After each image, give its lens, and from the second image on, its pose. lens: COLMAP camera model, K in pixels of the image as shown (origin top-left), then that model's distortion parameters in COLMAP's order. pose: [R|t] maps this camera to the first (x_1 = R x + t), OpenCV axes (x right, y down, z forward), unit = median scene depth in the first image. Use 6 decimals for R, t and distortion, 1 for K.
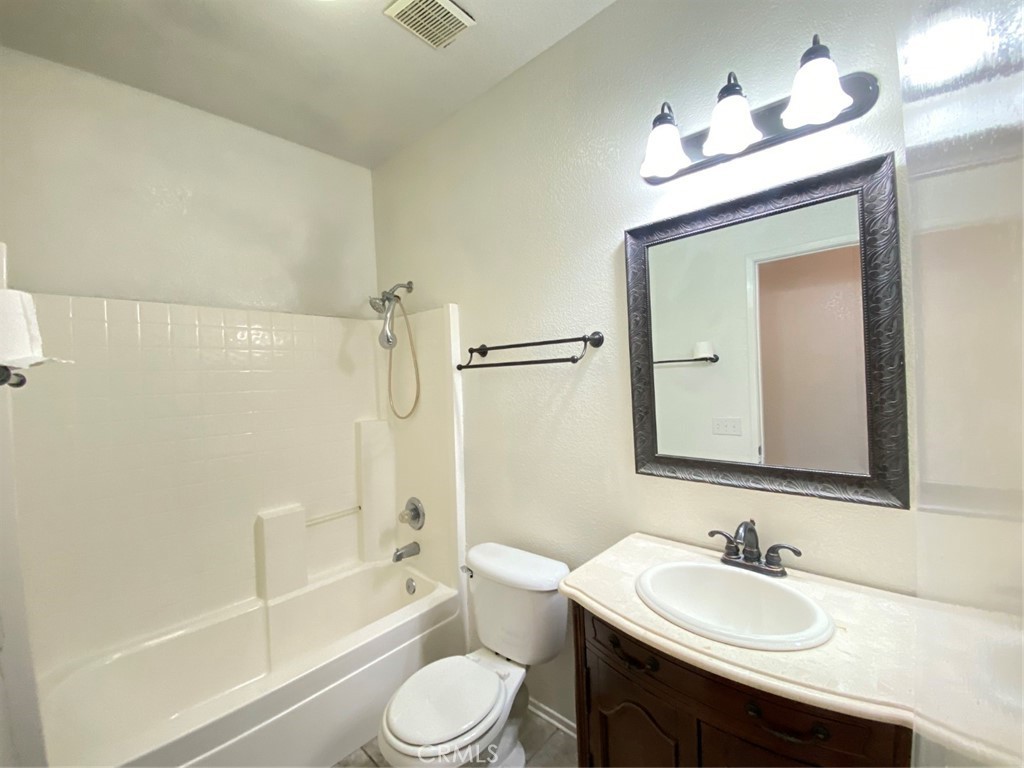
lens RADIAL K [[420.1, 0, 512.0], [0, 420.1, 384.0], [0, 0, 1]] dist [-0.000255, -0.000116]
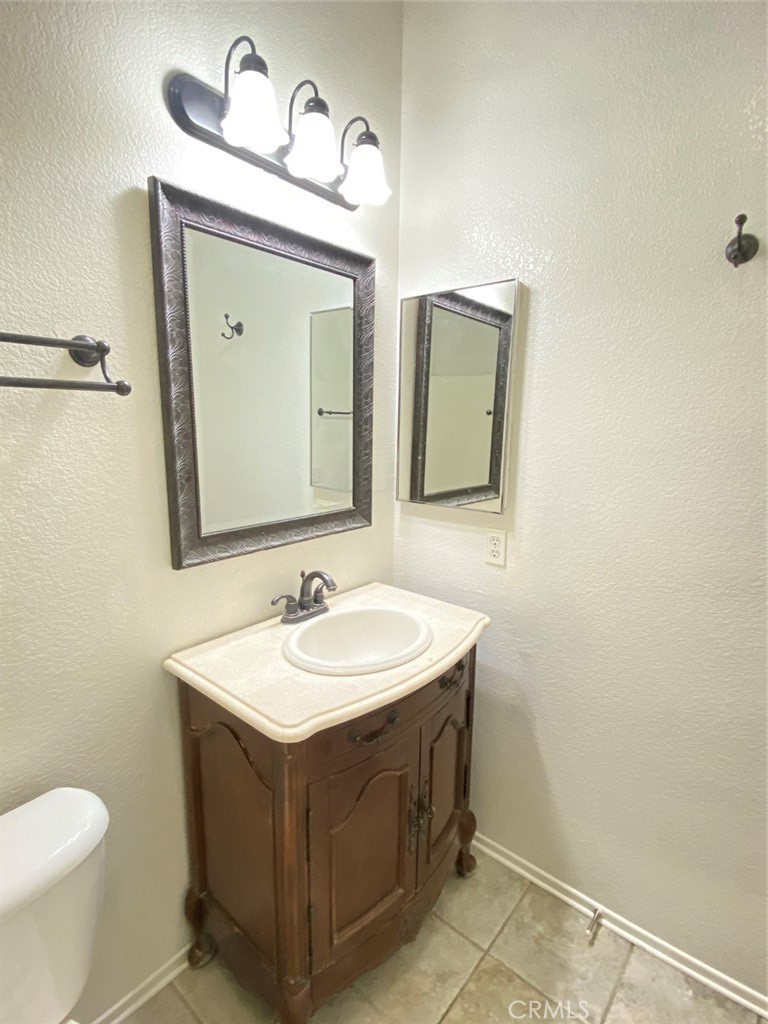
lens RADIAL K [[501.9, 0, 384.0], [0, 501.9, 512.0], [0, 0, 1]] dist [0.028782, -0.000326]
pose [[-0.037856, -0.140507, 0.989356, -0.337655], [0.011762, 0.989934, 0.141039, 0.005349], [-0.999214, 0.016976, -0.035822, 0.452441]]
